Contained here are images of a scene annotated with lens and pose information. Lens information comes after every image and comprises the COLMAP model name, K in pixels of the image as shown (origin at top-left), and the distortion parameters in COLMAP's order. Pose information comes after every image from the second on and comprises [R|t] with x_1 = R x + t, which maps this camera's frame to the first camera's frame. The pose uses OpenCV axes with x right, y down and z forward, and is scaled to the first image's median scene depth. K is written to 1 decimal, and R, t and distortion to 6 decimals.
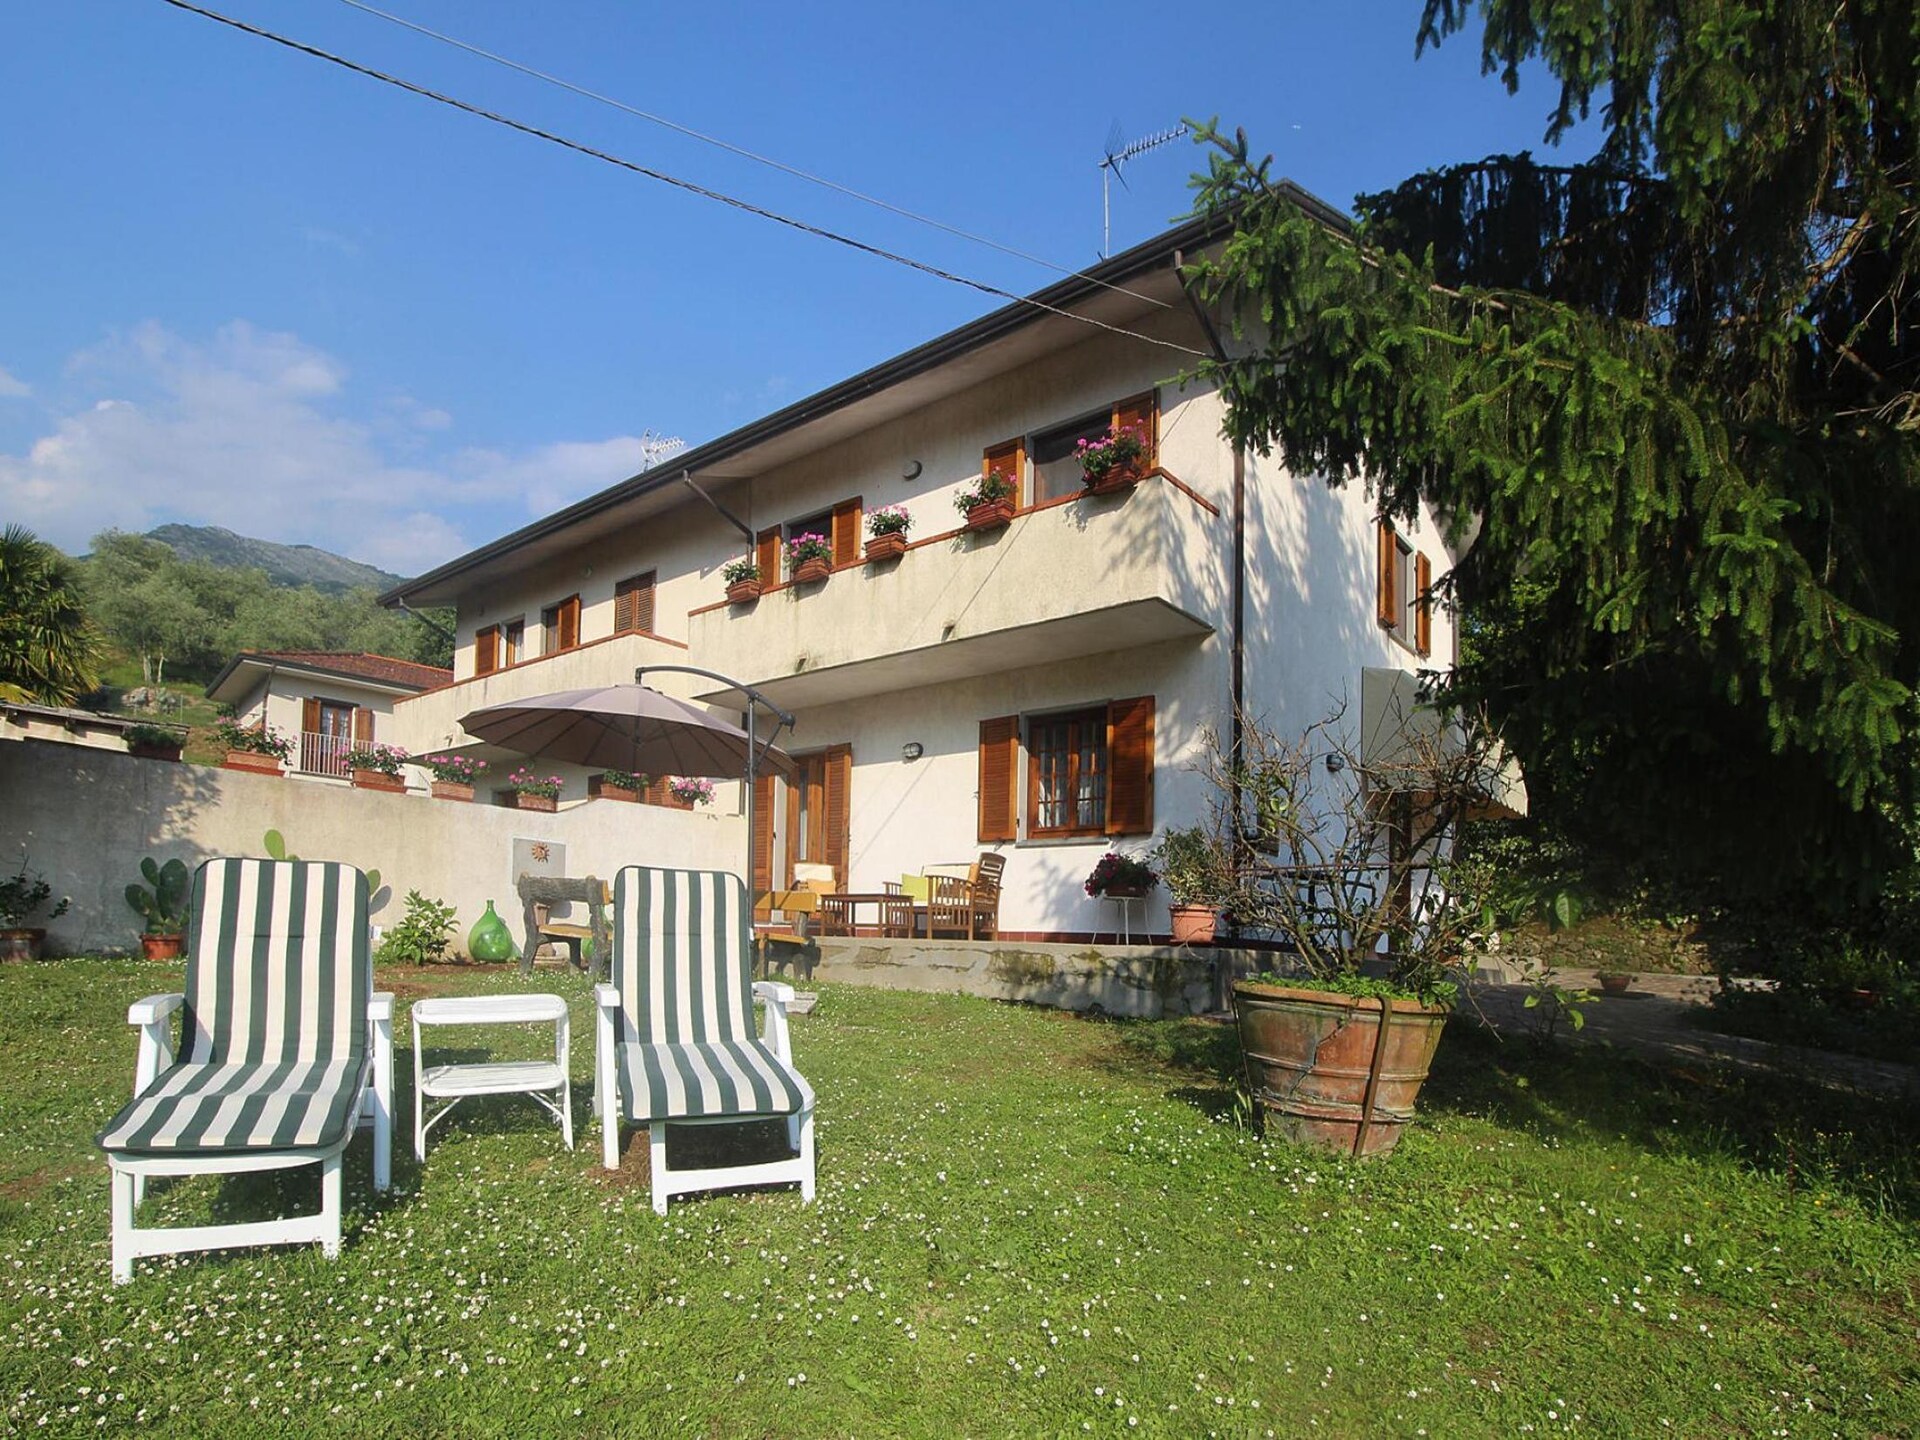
lens RADIAL K [[1730.0, 0, 960.0], [0, 1730.0, 720.0], [0, 0, 1]] dist [0.196032, -0.000622]
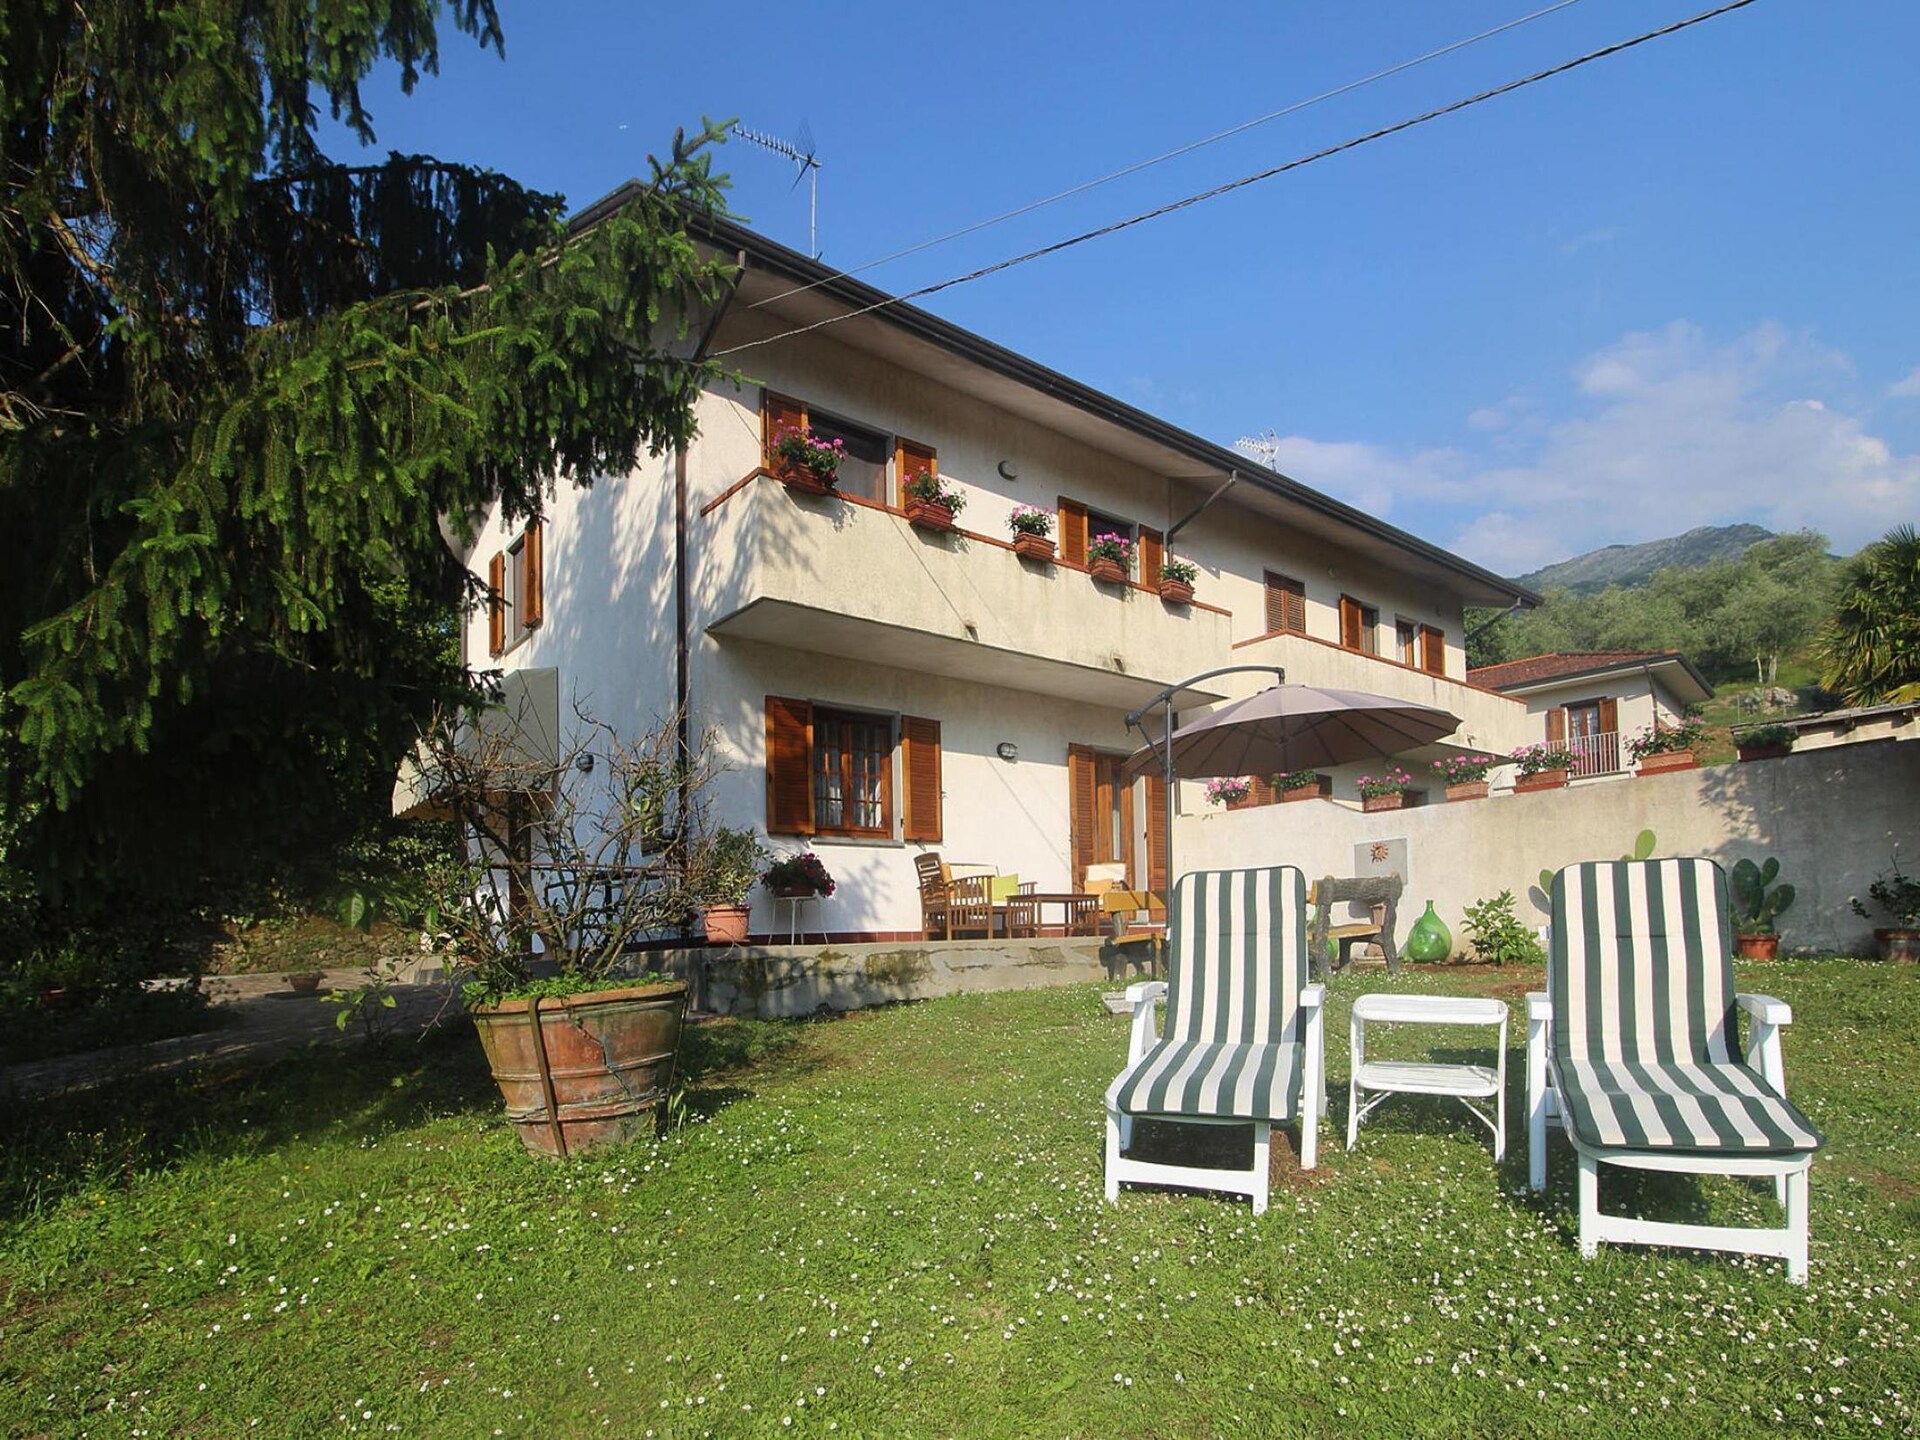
lens RADIAL K [[1730.0, 0, 960.0], [0, 1730.0, 720.0], [0, 0, 1]] dist [0.196032, -0.000622]
pose [[0.317961, -0.128262, -0.939388, 0.709939], [0.128285, 0.987515, -0.091412, 0.069074], [0.939385, -0.091444, 0.330446, 0.506057]]
